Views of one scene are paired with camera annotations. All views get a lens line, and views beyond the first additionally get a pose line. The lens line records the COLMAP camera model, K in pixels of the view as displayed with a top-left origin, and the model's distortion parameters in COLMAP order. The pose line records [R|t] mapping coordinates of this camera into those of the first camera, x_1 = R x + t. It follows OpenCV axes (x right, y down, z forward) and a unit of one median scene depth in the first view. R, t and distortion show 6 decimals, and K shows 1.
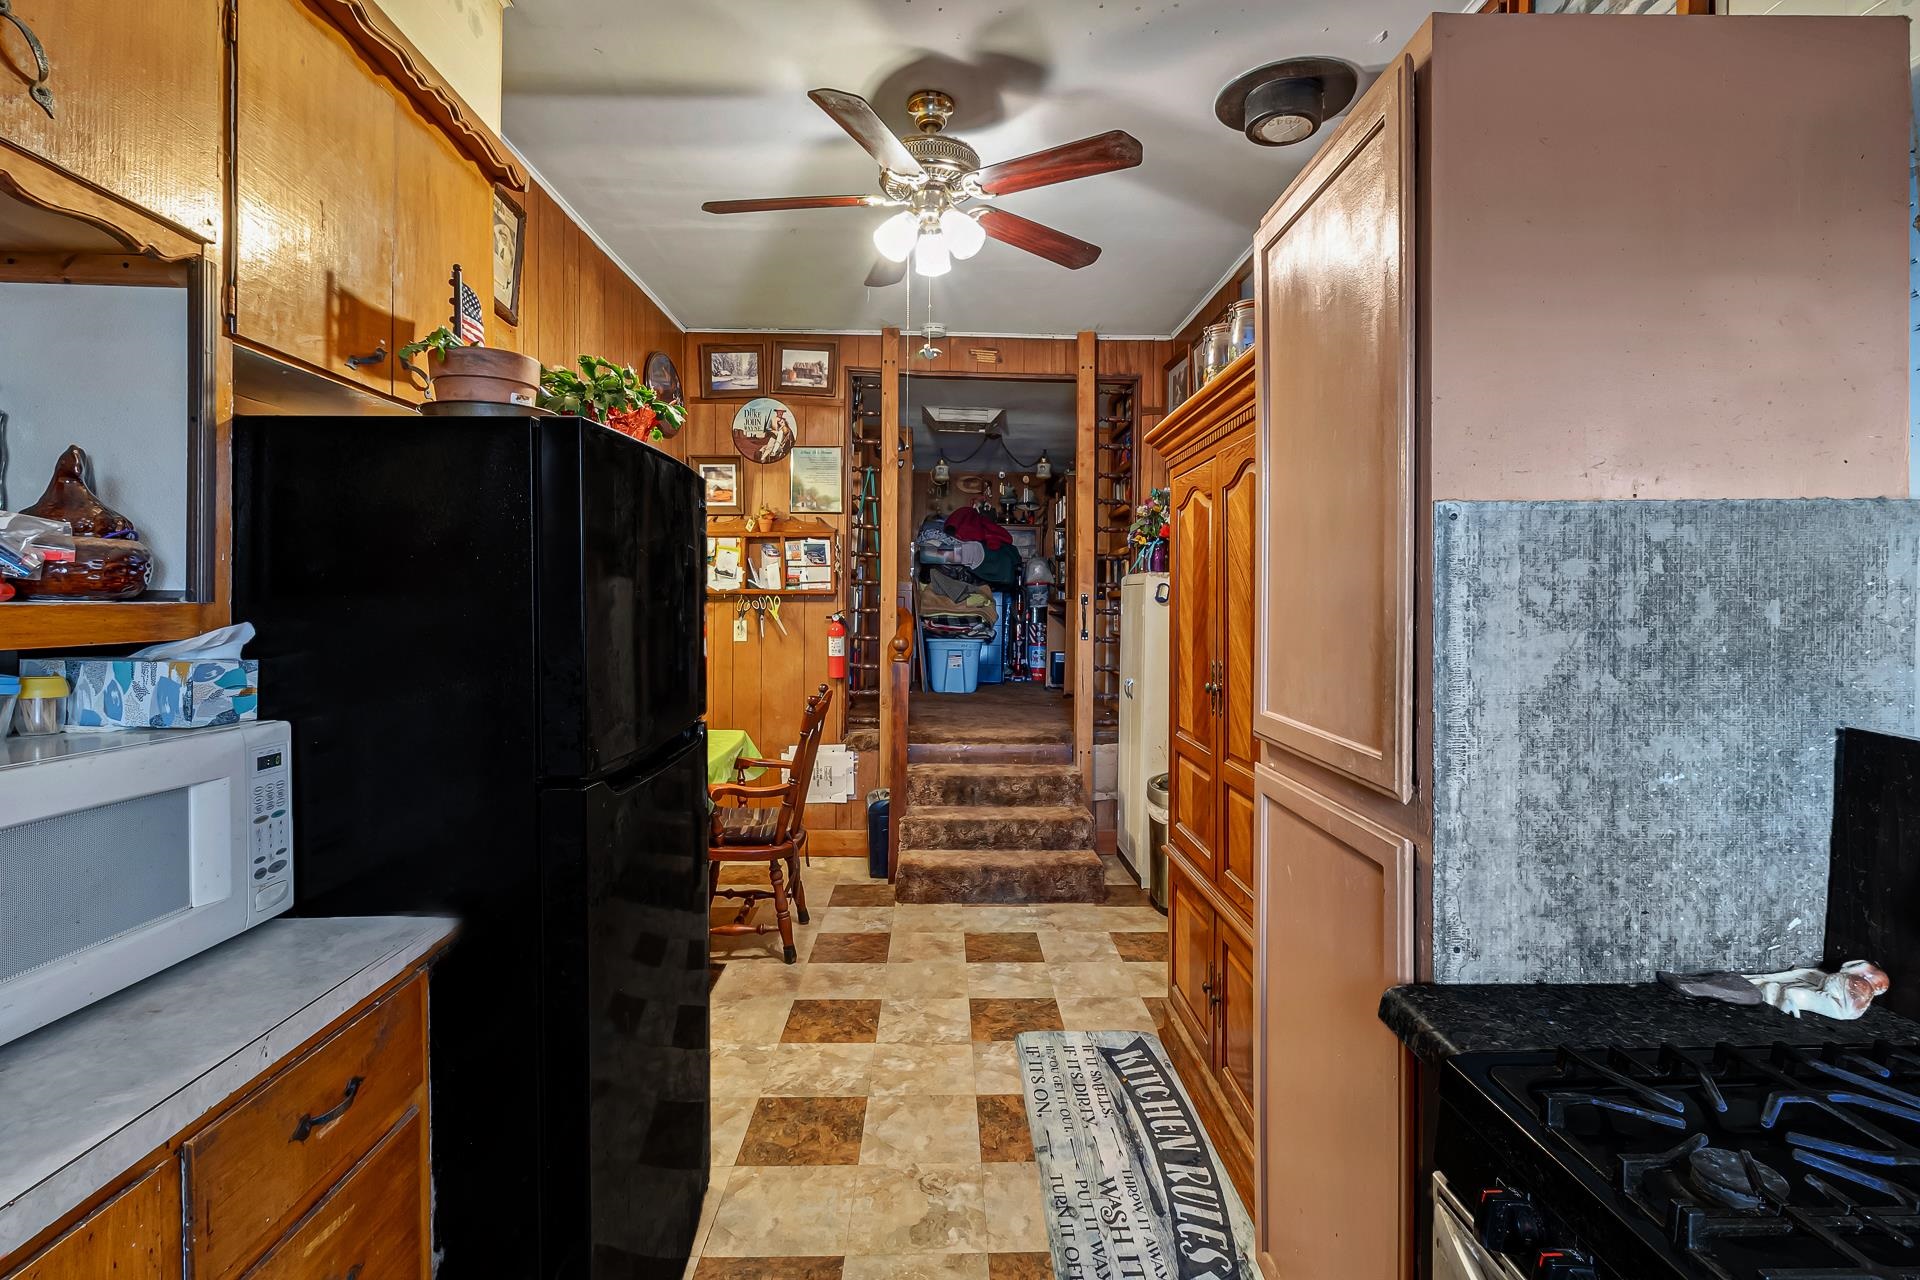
lens RADIAL K [[893.9, 0, 968.3], [0, 893.9, 608.9], [0, 0, 1]] dist [0.000116, 0.000226]
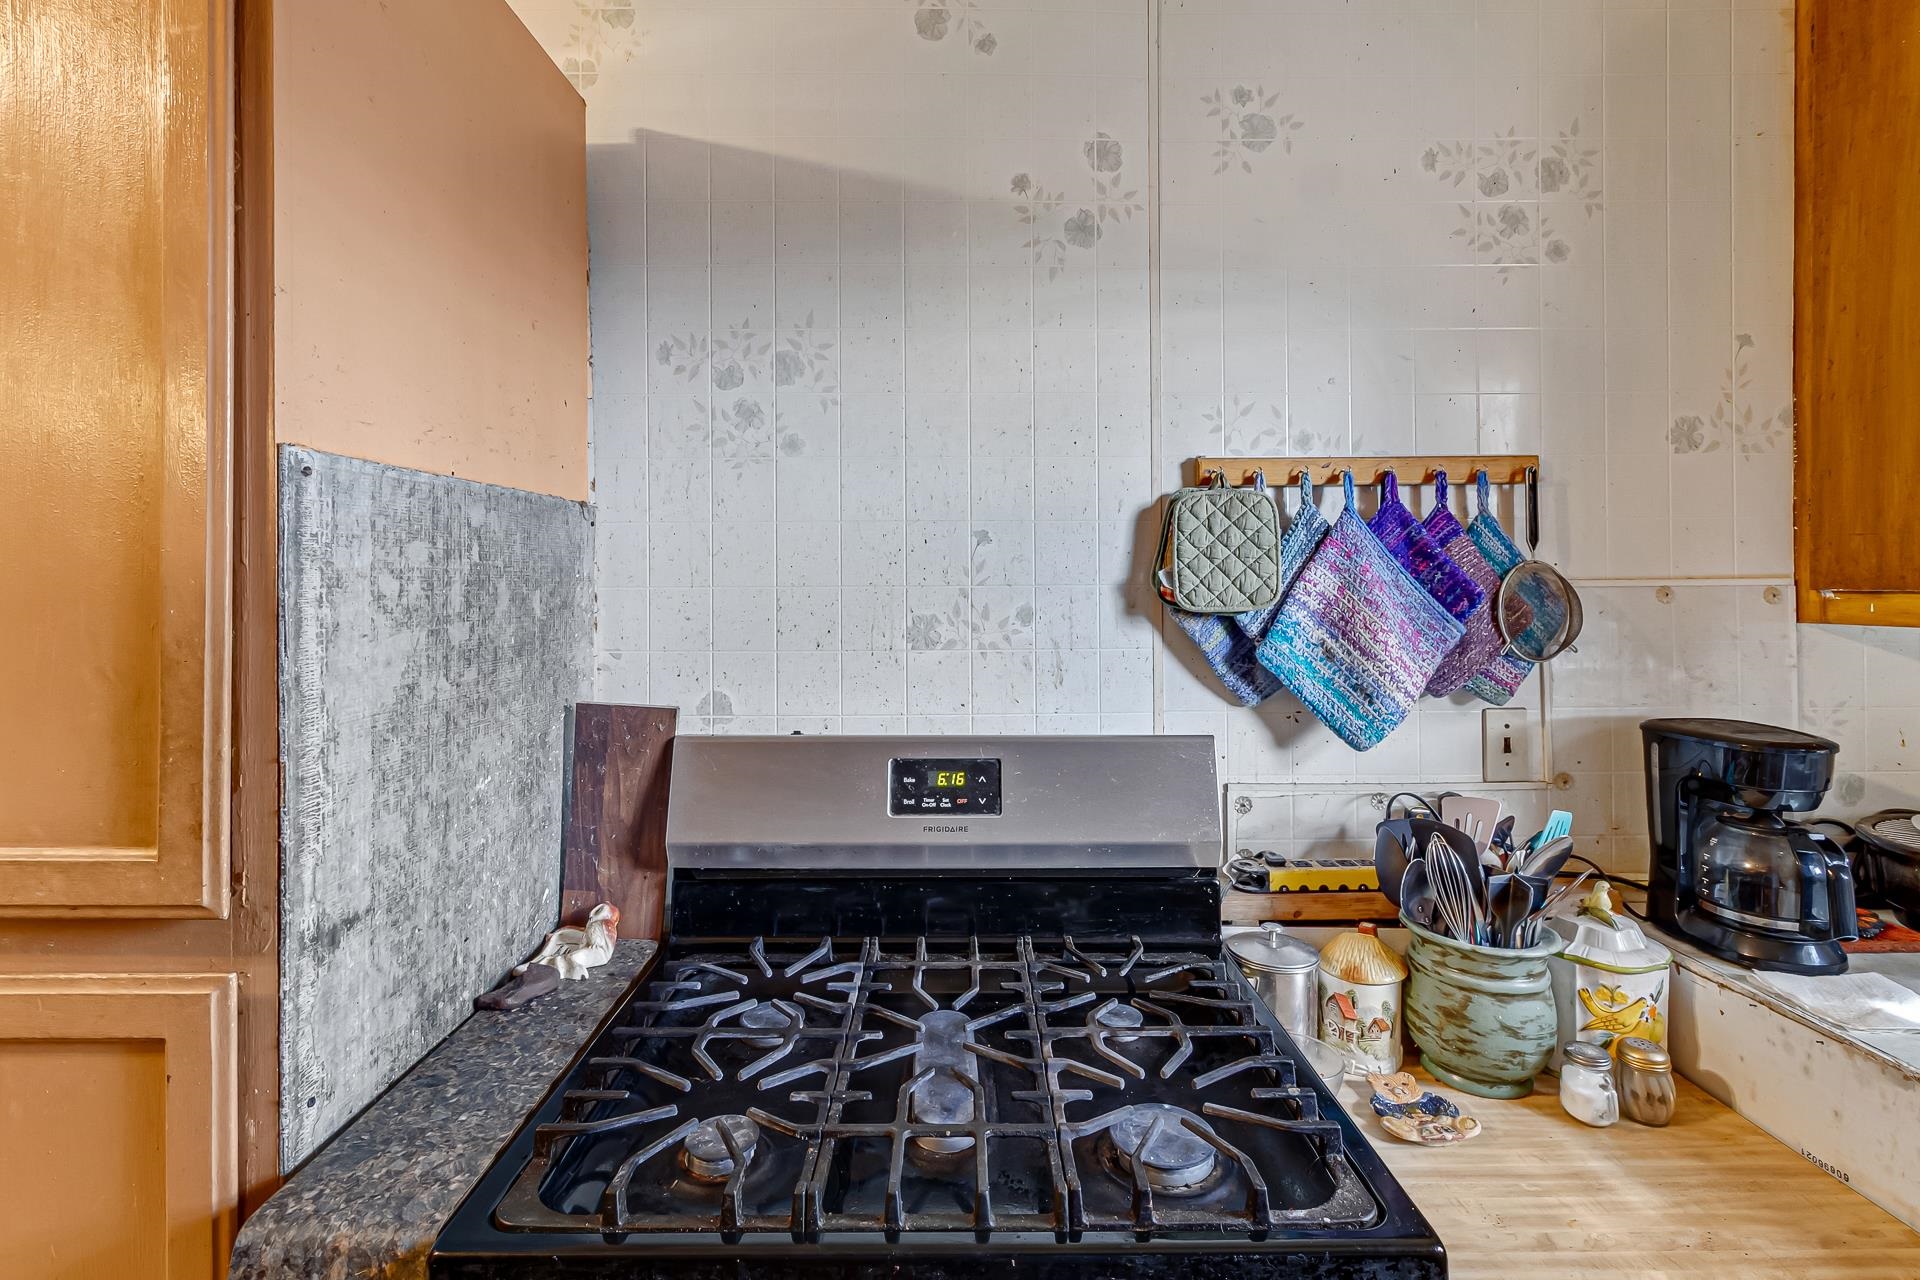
lens RADIAL K [[896.8, 0, 963.5], [0, 896.8, 580.3], [0, 0, 1]] dist [0.000710, 0.000322]
pose [[0.022251, 0.006437, 0.999732, -0.134257], [0.009561, 0.999932, -0.006651, -0.009962], [-0.999707, 0.009706, 0.022188, 0.480024]]
